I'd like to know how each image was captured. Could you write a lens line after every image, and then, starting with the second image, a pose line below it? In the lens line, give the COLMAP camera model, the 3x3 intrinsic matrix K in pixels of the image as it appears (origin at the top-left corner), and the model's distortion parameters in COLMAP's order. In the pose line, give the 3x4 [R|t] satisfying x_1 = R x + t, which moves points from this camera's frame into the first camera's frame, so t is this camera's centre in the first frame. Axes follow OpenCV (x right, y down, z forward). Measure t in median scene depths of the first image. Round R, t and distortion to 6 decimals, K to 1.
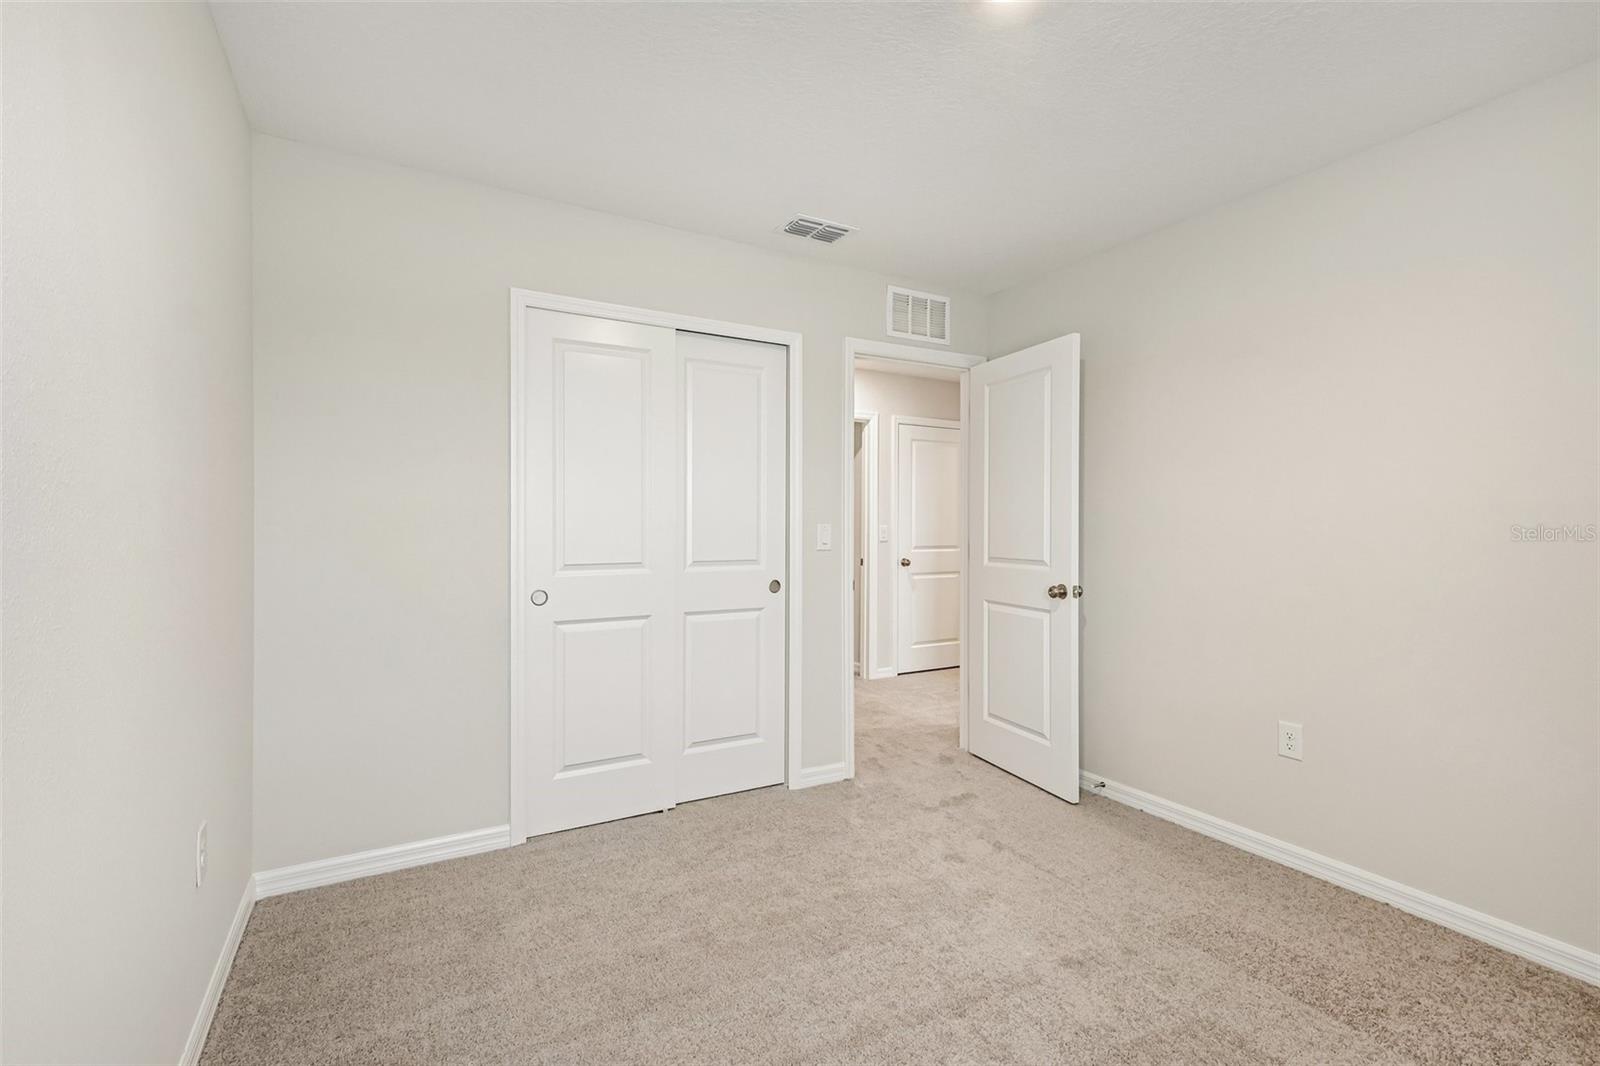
lens RADIAL K [[770.6, 0, 804.1], [0, 770.6, 527.5], [0, 0, 1]] dist [-0.001536, -0.000456]
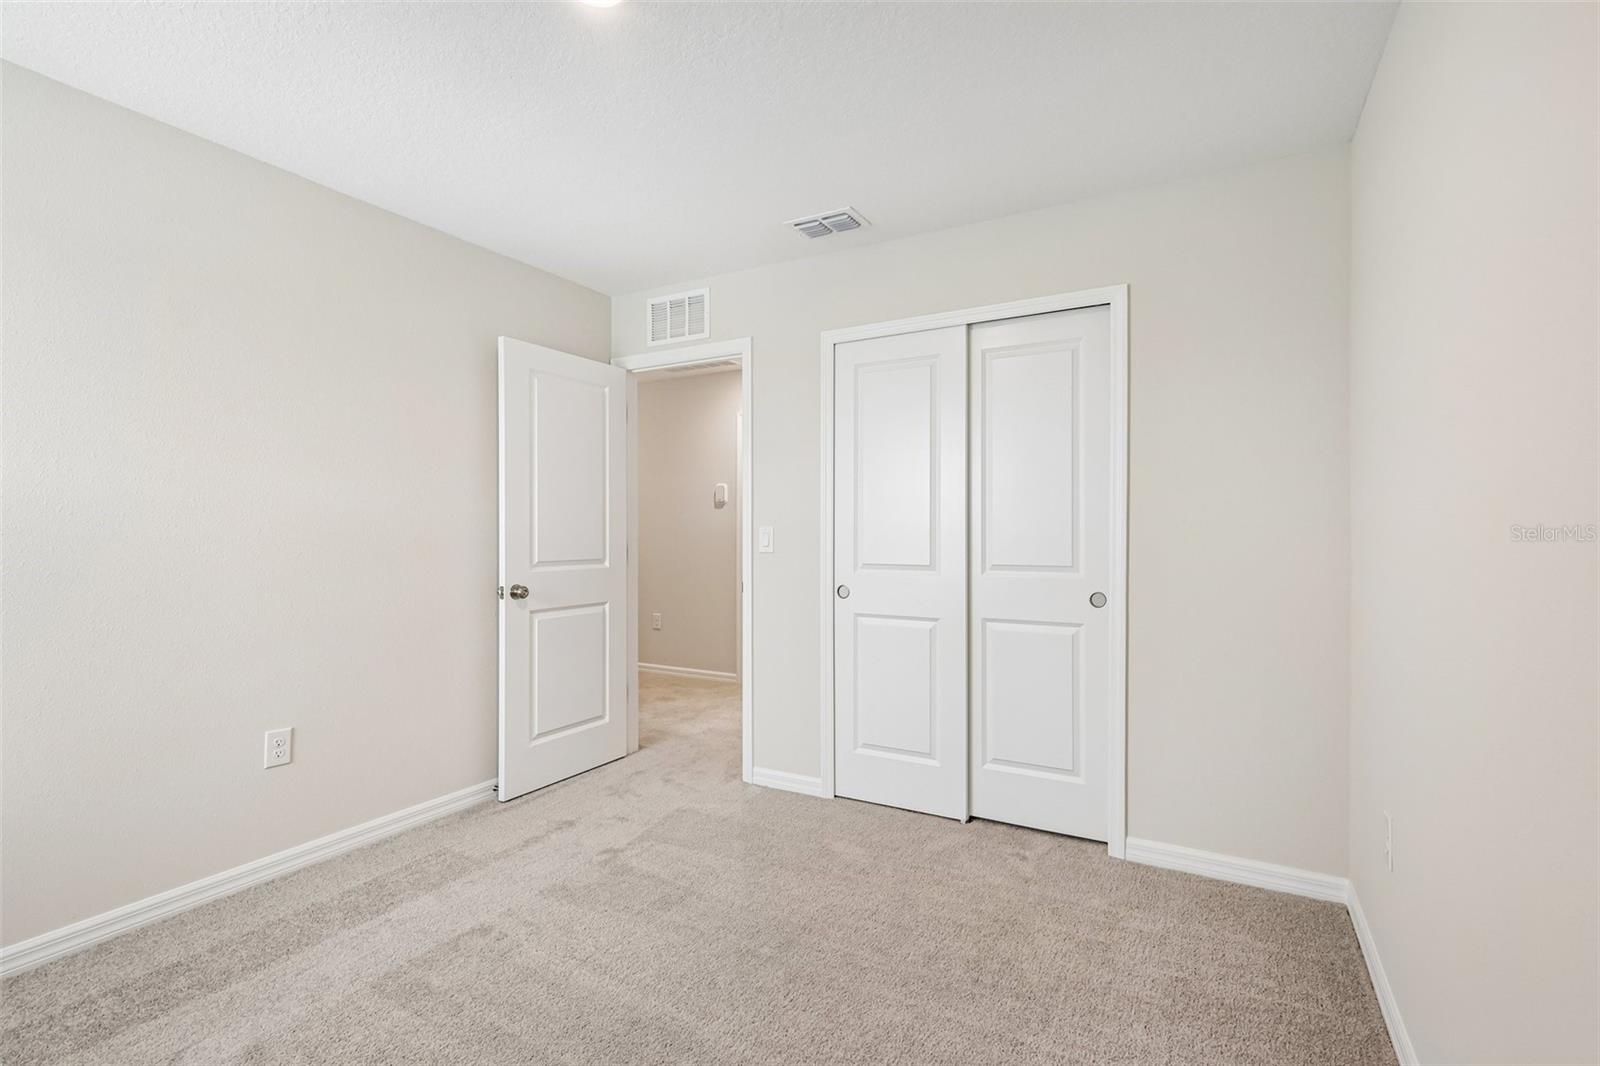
lens RADIAL K [[753.9, 0, 793.2], [0, 753.9, 527.8], [0, 0, 1]] dist [-0.000879, 0.000100]
pose [[0.529230, -0.003834, -0.848470, 0.821485], [0.003687, 0.999991, -0.002219, -0.001985], [0.848470, -0.001954, 0.529239, 0.481862]]
